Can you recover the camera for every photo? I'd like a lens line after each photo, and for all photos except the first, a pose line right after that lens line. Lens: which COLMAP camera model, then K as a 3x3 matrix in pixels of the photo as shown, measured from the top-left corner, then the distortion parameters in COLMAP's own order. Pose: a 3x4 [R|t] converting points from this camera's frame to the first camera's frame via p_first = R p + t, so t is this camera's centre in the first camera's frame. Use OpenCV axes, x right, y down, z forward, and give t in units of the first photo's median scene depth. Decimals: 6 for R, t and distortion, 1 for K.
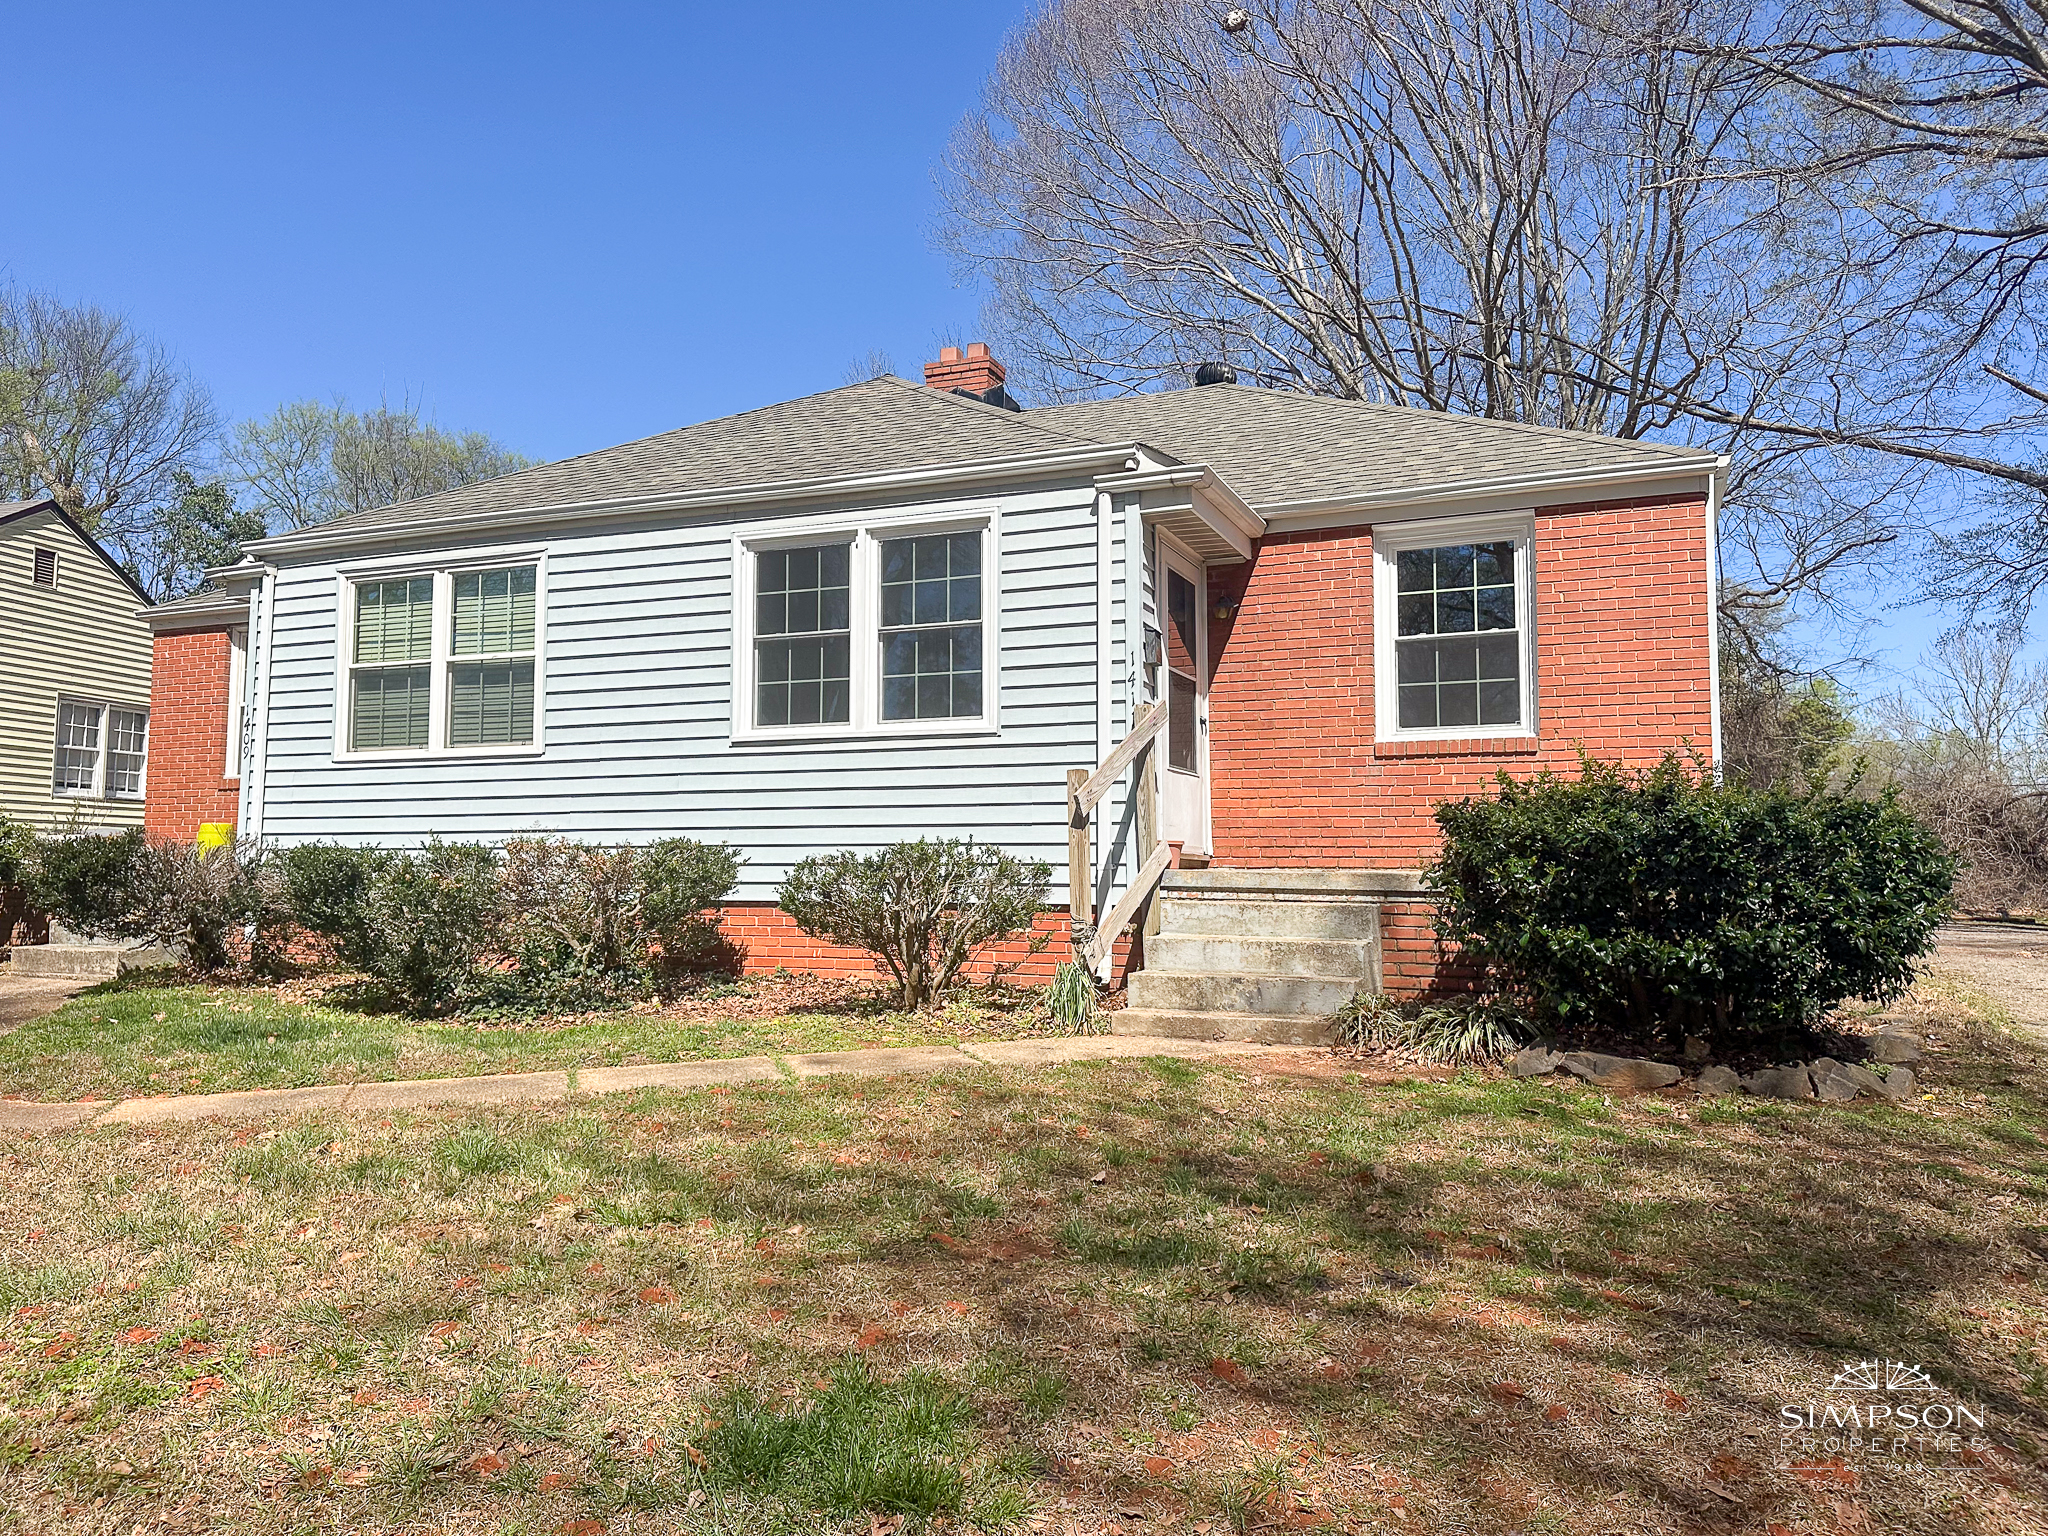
lens RADIAL K [[1414.6, 0, 1021.7], [0, 1414.6, 754.0], [0, 0, 1]] dist [0.201207, -0.336353]
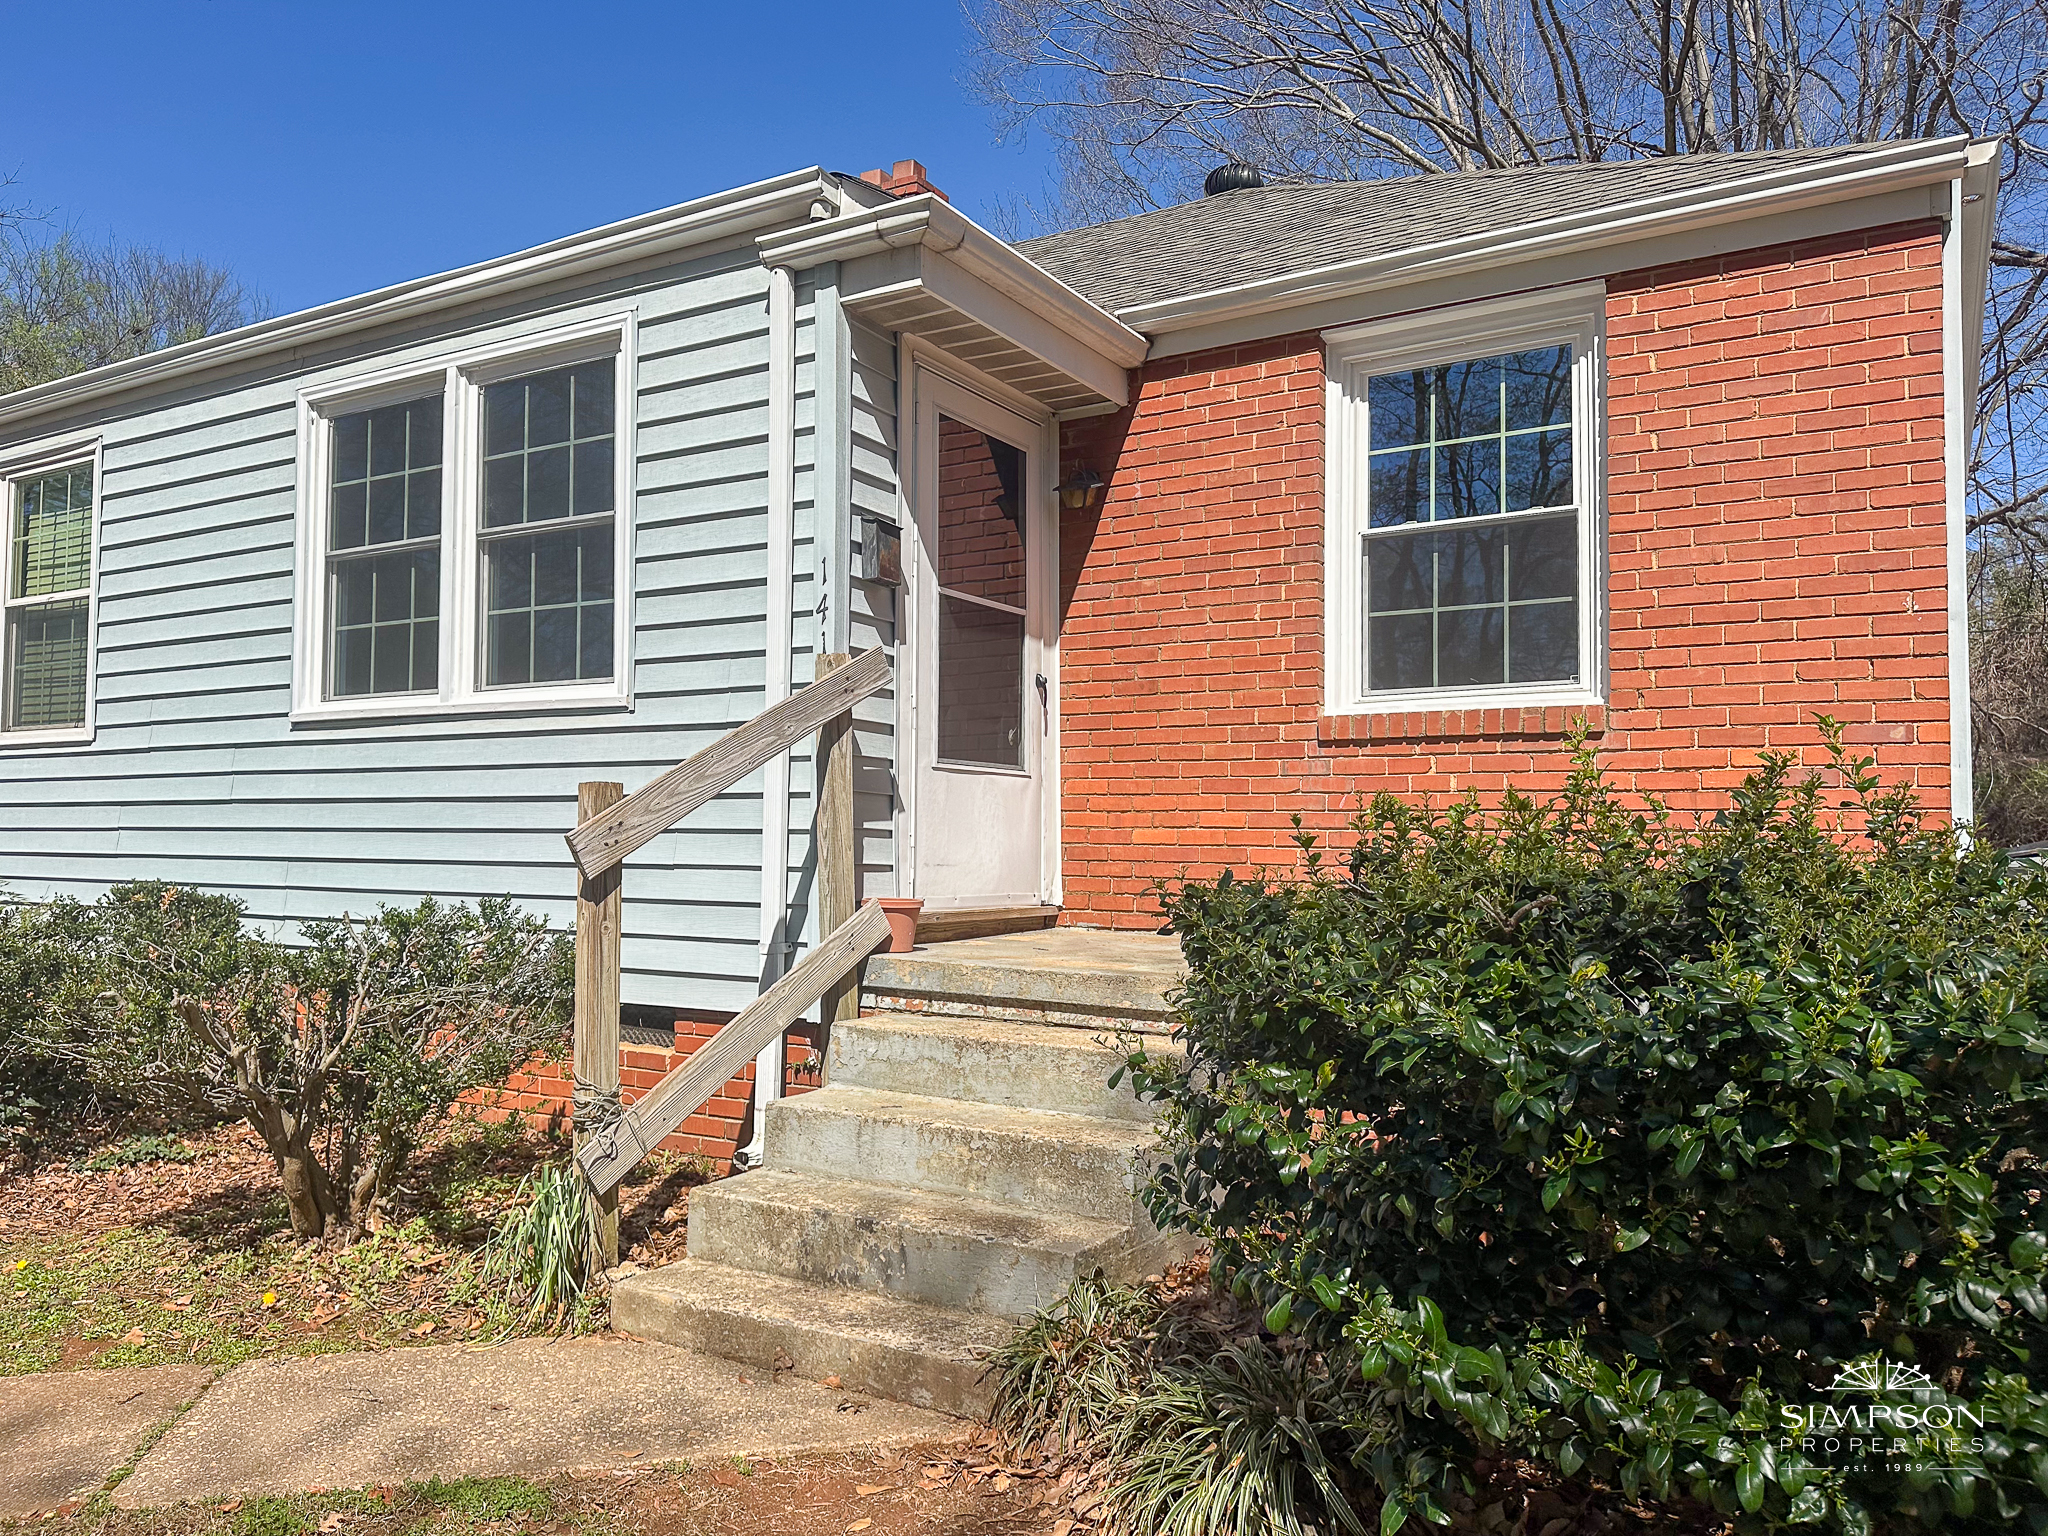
lens RADIAL K [[1438.8, 0, 1024.0], [0, 1438.8, 768.0], [0, 0, 1]] dist [0.132266, -0.187022]
pose [[0.988977, -0.002996, -0.148040, 0.218511], [0.008587, 0.999273, 0.037141, -0.010067], [0.147821, -0.038003, 0.988284, 0.418124]]
